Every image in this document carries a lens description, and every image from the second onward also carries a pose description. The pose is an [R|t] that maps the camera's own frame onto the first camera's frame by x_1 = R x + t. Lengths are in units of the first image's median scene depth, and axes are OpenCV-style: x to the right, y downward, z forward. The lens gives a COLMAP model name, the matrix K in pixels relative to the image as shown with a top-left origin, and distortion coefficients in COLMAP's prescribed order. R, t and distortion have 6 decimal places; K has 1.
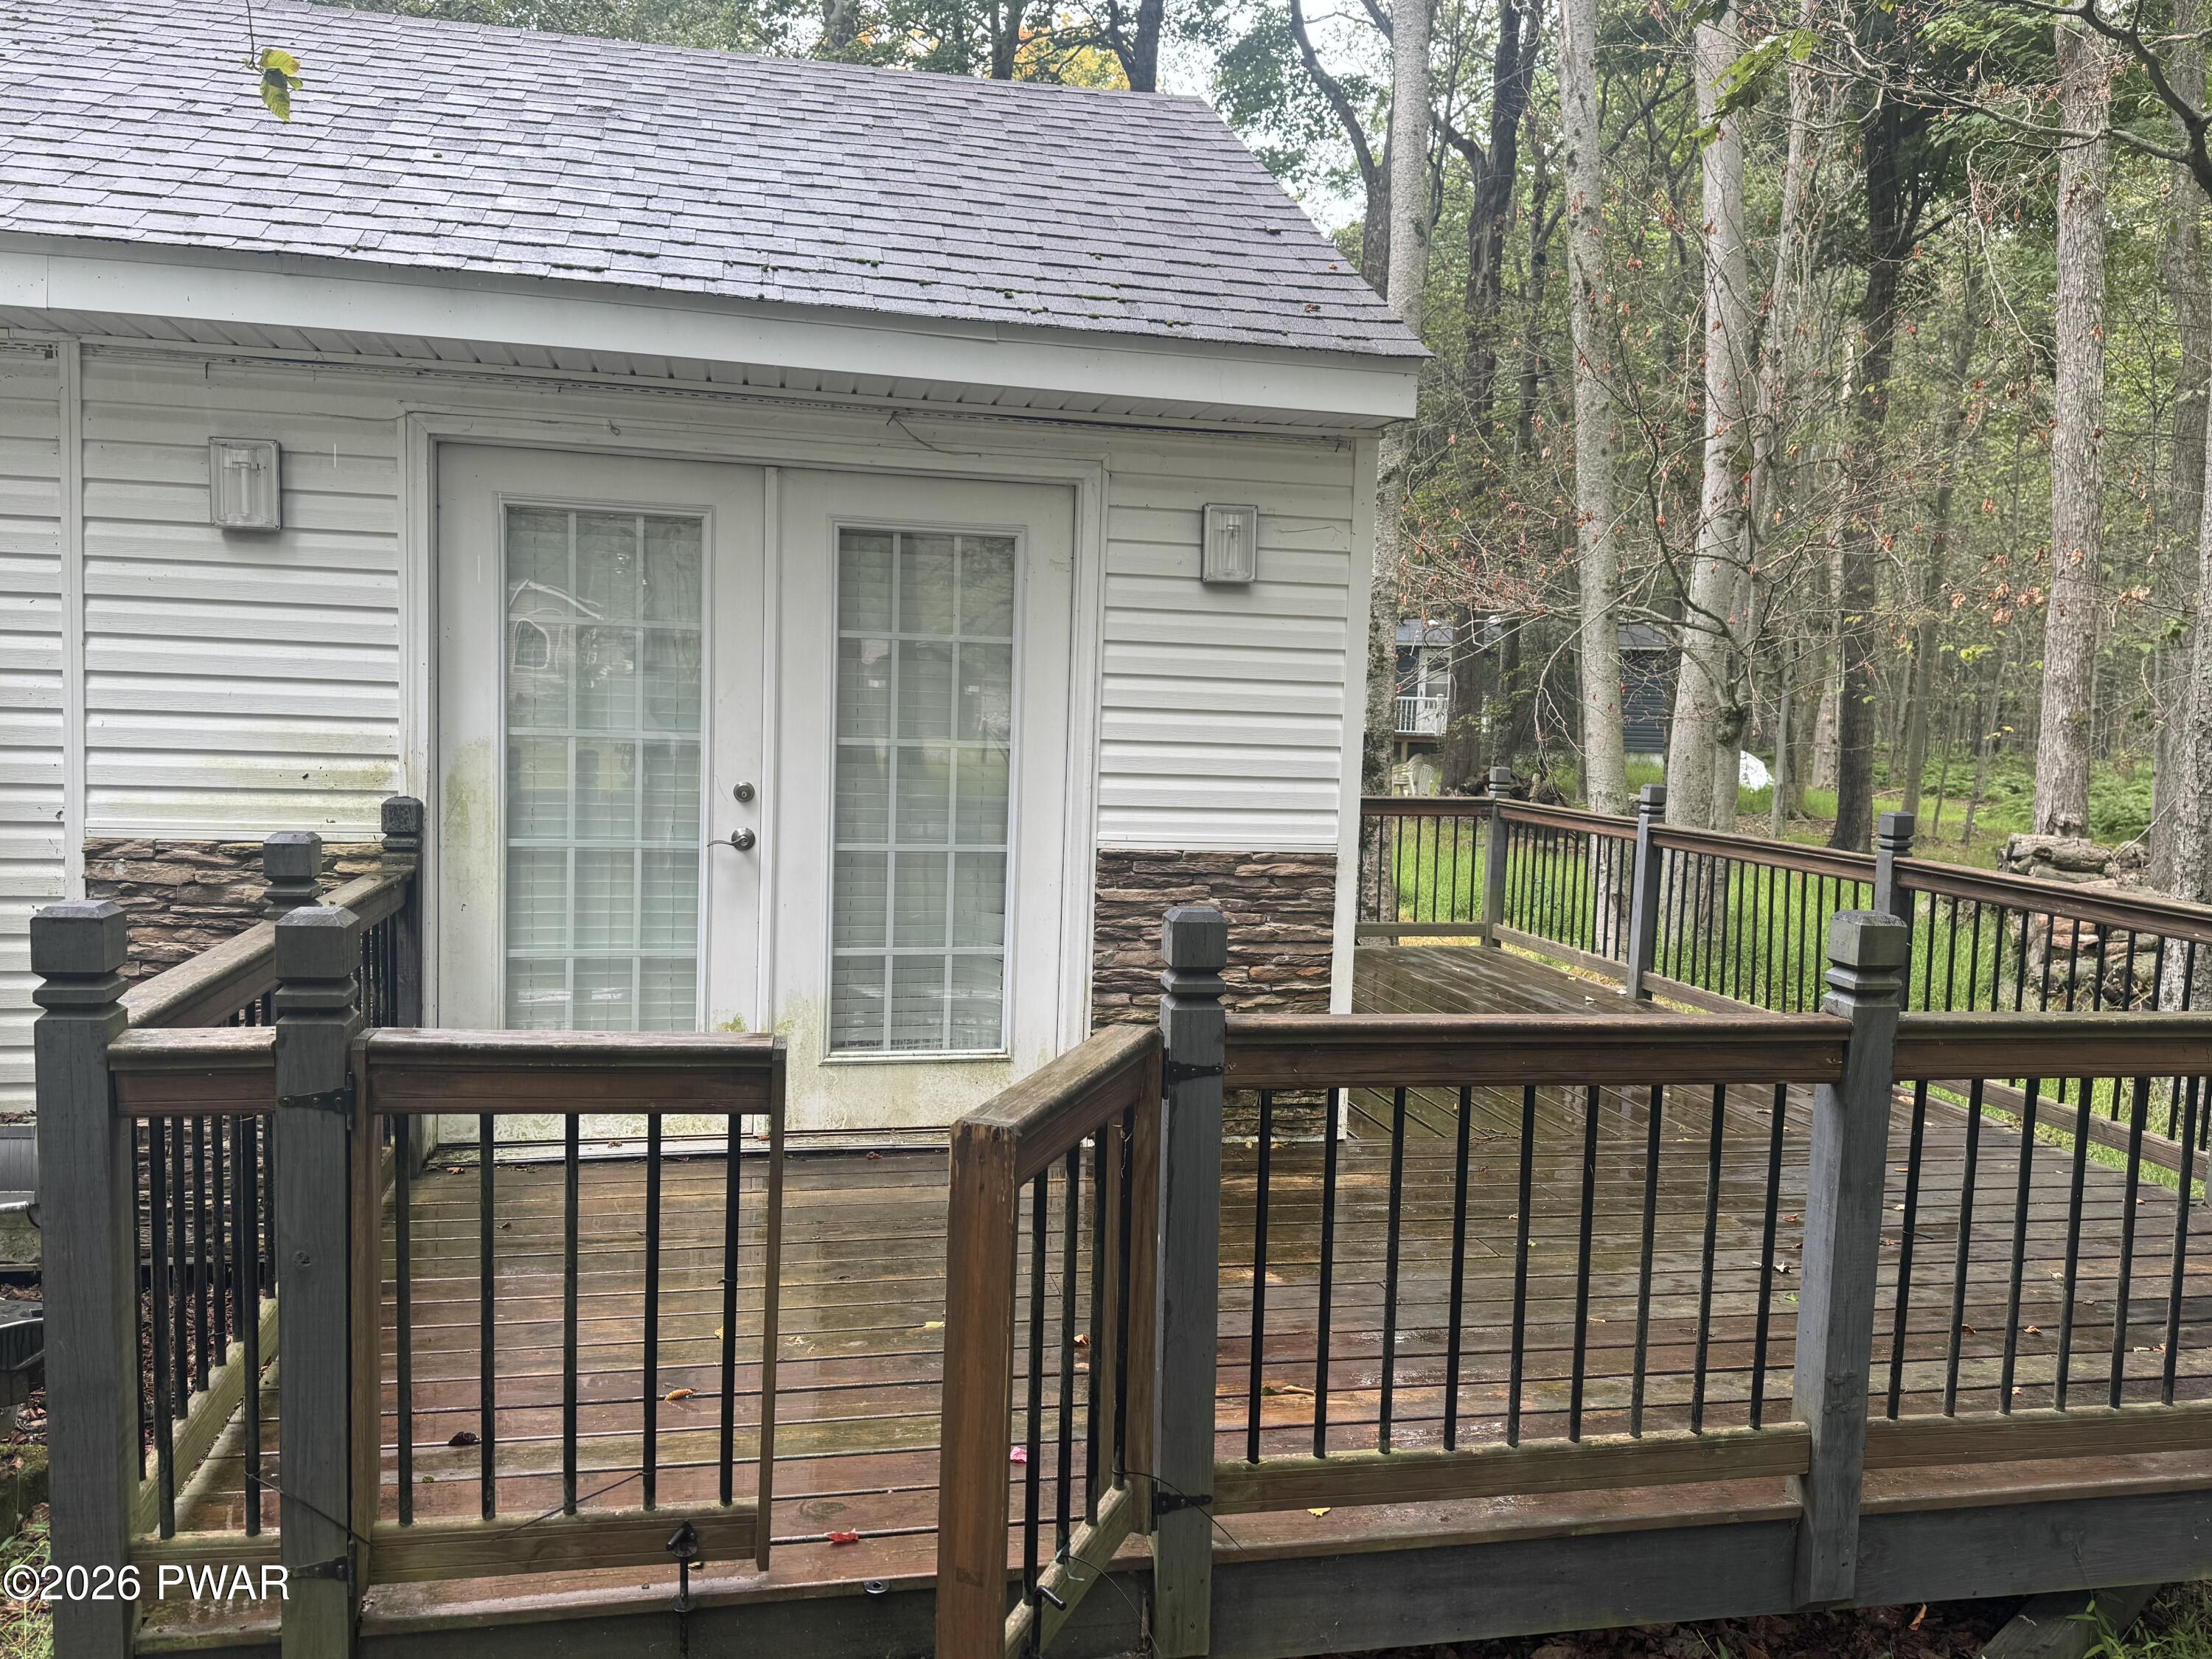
lens RADIAL K [[1639.1, 0, 1098.4], [0, 1639.1, 832.3], [0, 0, 1]] dist [0.060535, 0.000437]
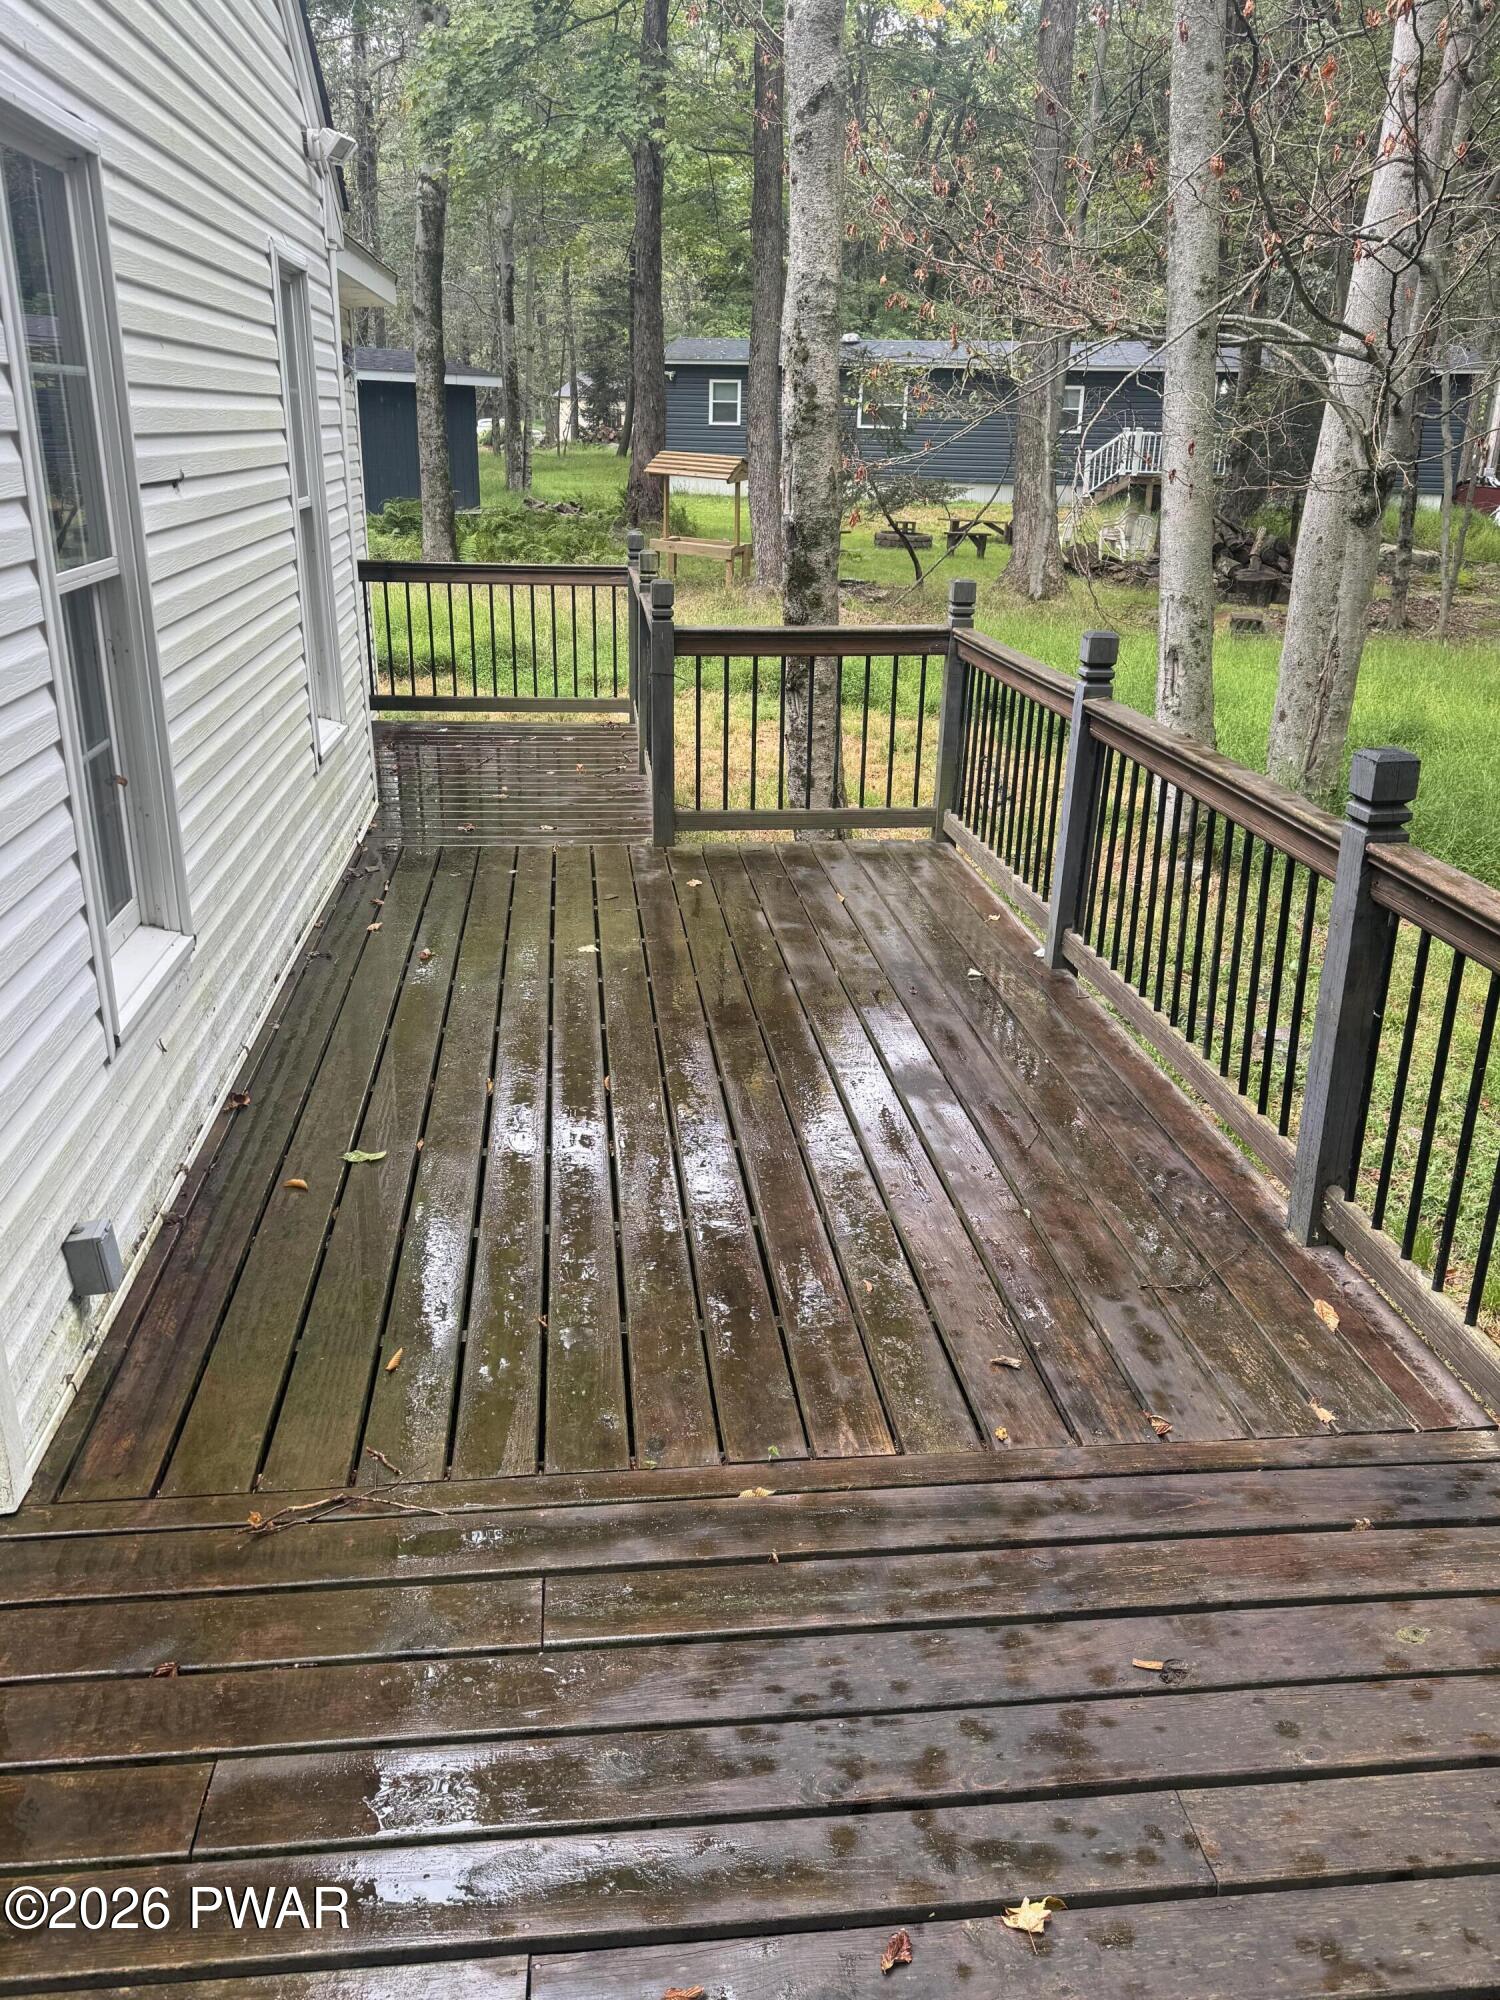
lens RADIAL K [[1565.7, 0, 754.3], [0, 1565.7, 1005.7], [0, 0, 1]] dist [0.011018, 0.006297]
pose [[0.997005, 0.013948, -0.076065, 0.199623], [0.006572, 0.964759, 0.263052, -0.037718], [0.077053, -0.262765, 0.961778, 0.313969]]
